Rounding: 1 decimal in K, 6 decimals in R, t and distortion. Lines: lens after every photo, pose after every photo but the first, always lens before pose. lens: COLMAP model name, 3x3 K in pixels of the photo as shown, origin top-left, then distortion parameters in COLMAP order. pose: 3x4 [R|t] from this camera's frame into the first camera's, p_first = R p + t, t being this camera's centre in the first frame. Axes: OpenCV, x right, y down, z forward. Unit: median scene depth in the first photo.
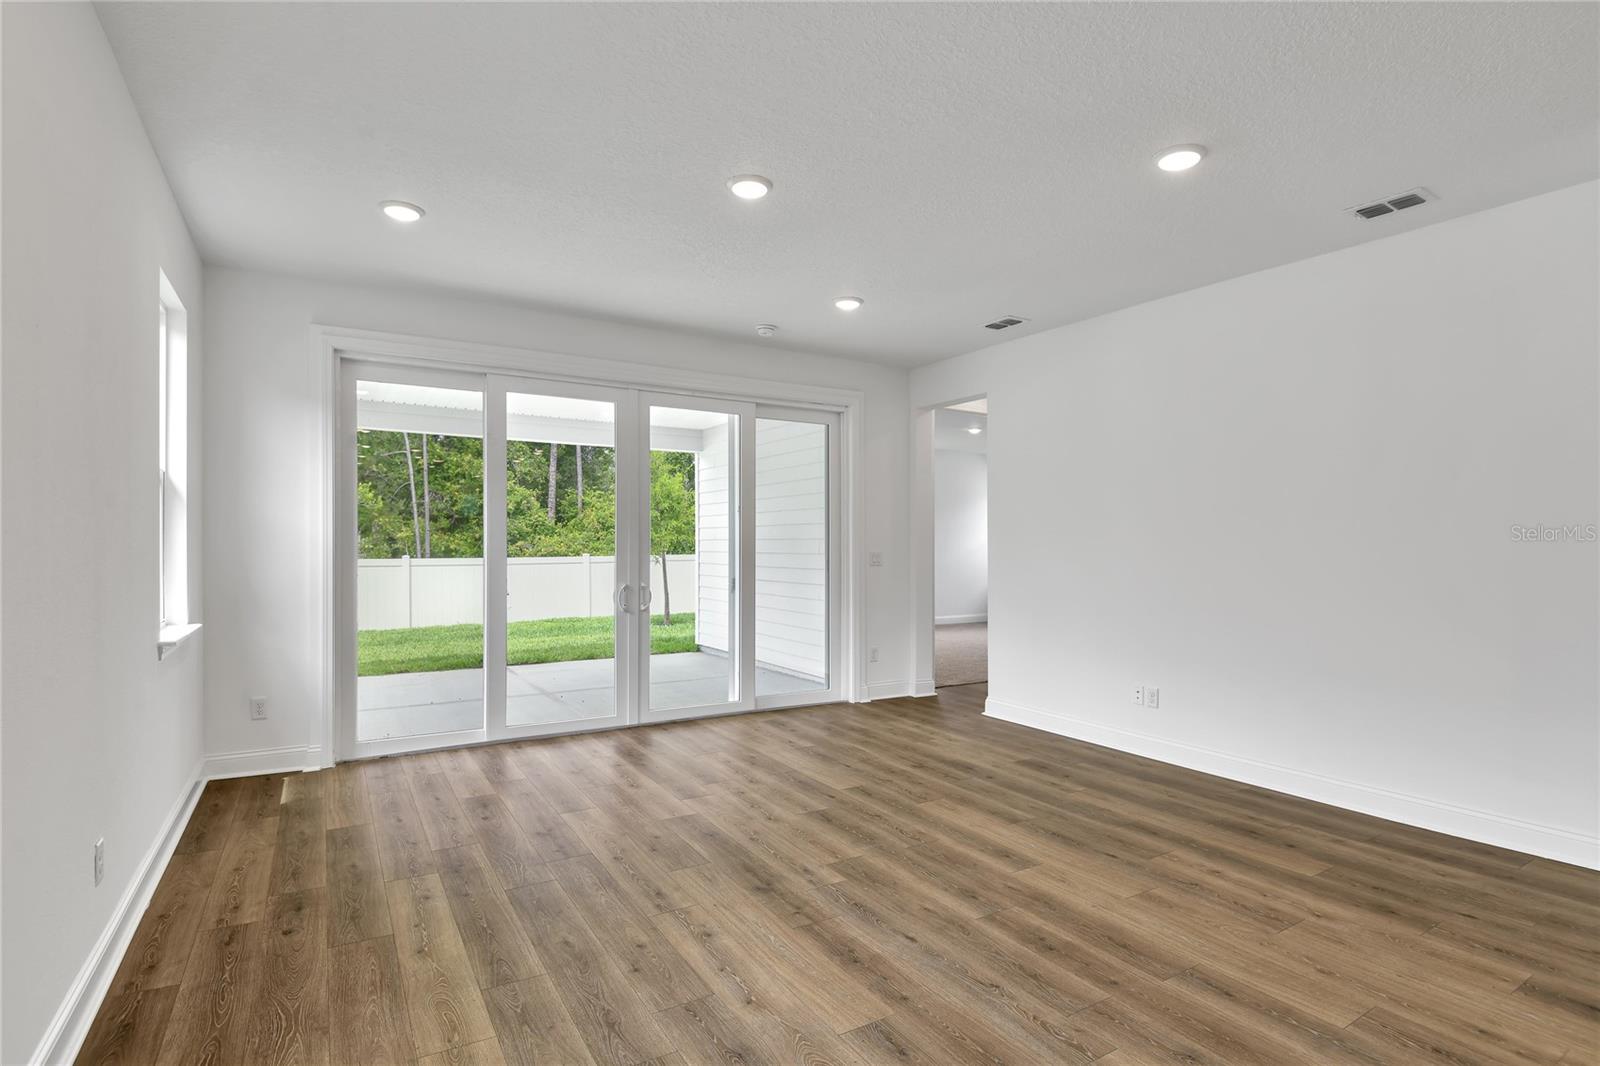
lens RADIAL K [[798.9, 0, 800.0], [0, 798.9, 533.0], [0, 0, 1]] dist [-0.000067, -0.021777]
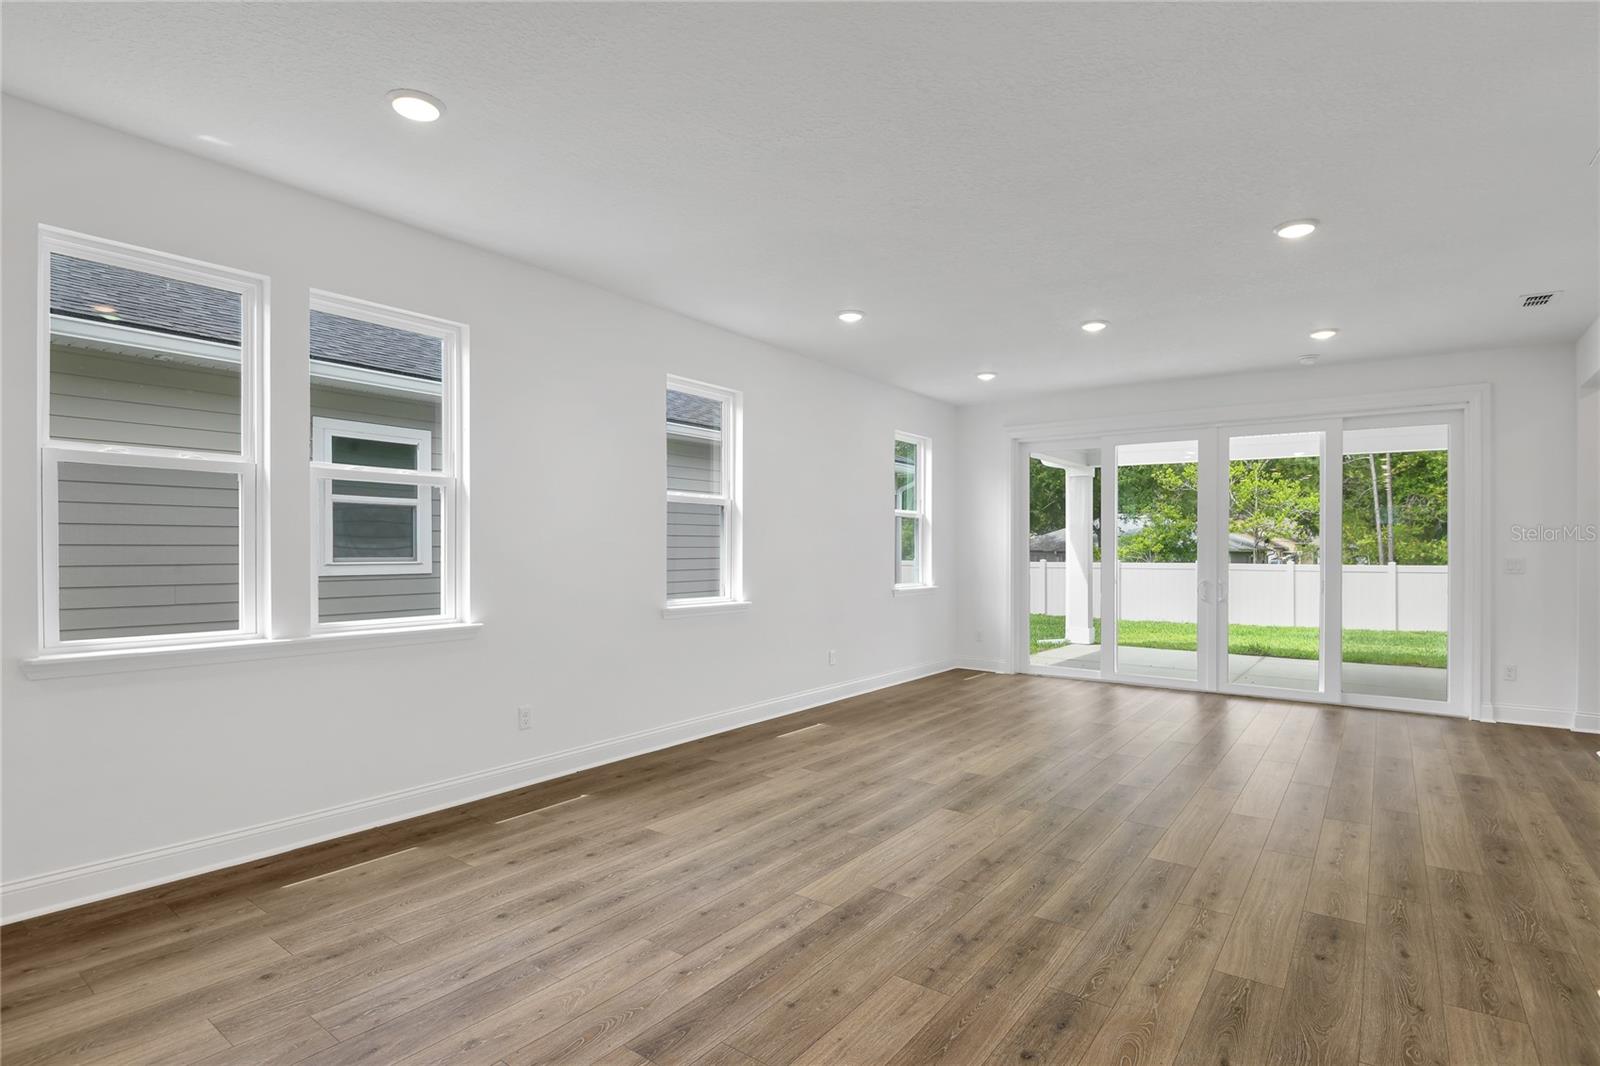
lens RADIAL K [[792.0, 0, 793.9], [0, 792.0, 533.3], [0, 0, 1]] dist [0.024668, -0.000277]
pose [[0.367306, -0.022517, -0.929827, 0.741223], [0.012859, 0.999734, -0.019130, 0.003572], [0.930011, -0.004930, 0.367498, -0.090176]]
